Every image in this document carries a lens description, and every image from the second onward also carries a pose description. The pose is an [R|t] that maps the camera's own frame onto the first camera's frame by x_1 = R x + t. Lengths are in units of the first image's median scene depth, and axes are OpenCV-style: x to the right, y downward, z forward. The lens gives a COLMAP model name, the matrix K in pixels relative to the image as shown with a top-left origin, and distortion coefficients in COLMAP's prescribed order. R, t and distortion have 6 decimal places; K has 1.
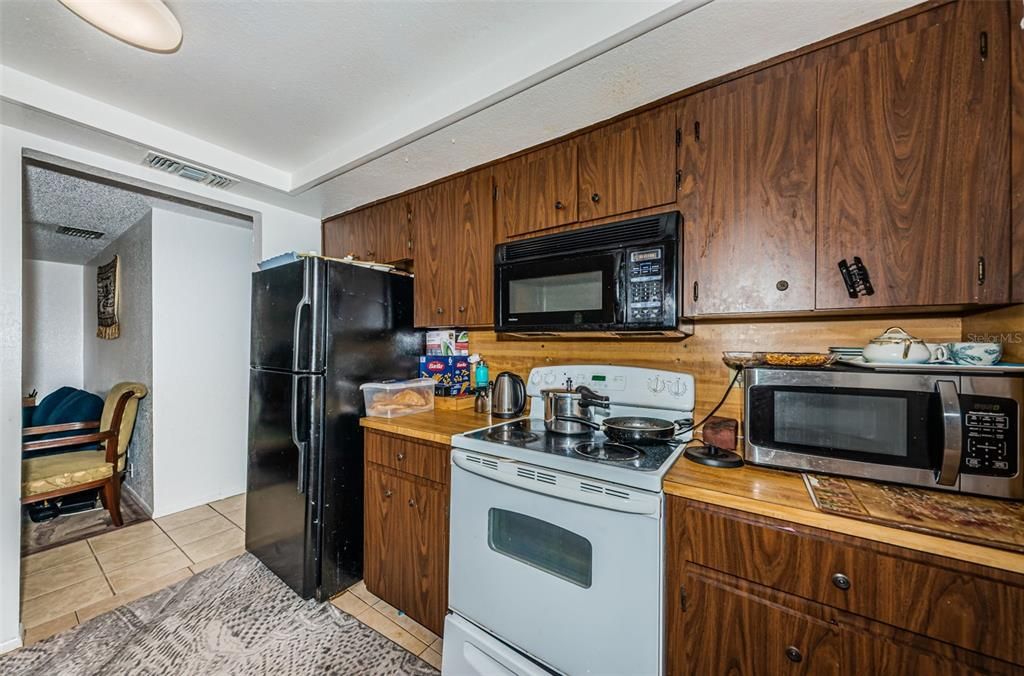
lens RADIAL K [[364.8, 0, 514.1], [0, 364.8, 341.0], [0, 0, 1]] dist [0.000136, -0.000212]
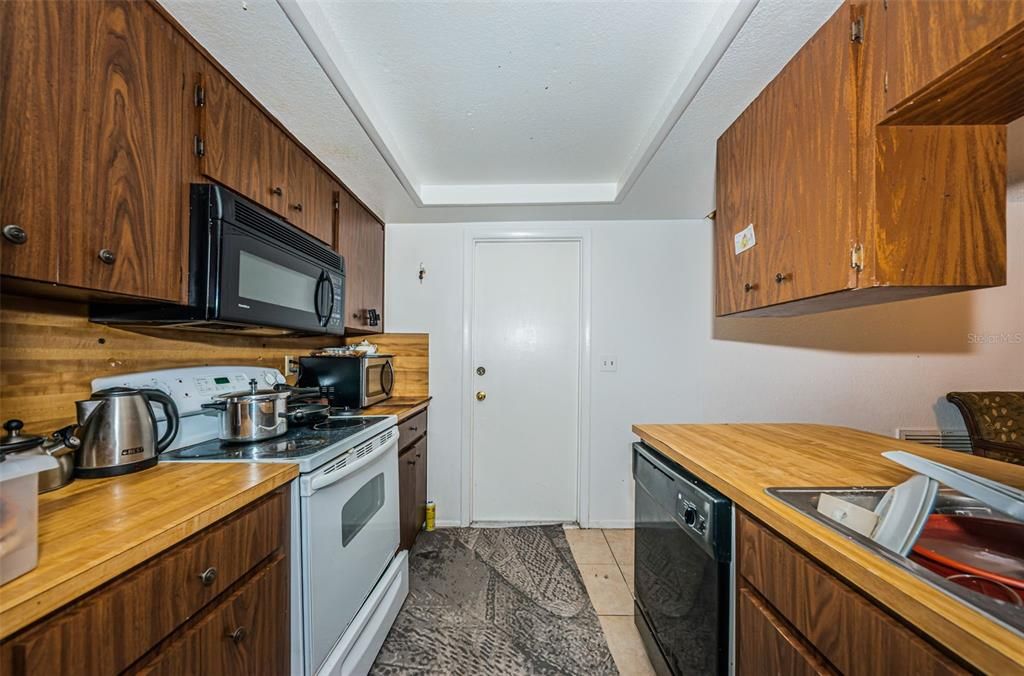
lens RADIAL K [[361.8, 0, 500.7], [0, 361.8, 348.9], [0, 0, 1]] dist [0.001380, -0.000031]
pose [[-0.532732, 0.004326, 0.846273, -0.793324], [-0.012499, 0.999838, -0.012979, 0.027850], [-0.846192, -0.017492, -0.532591, 0.834929]]
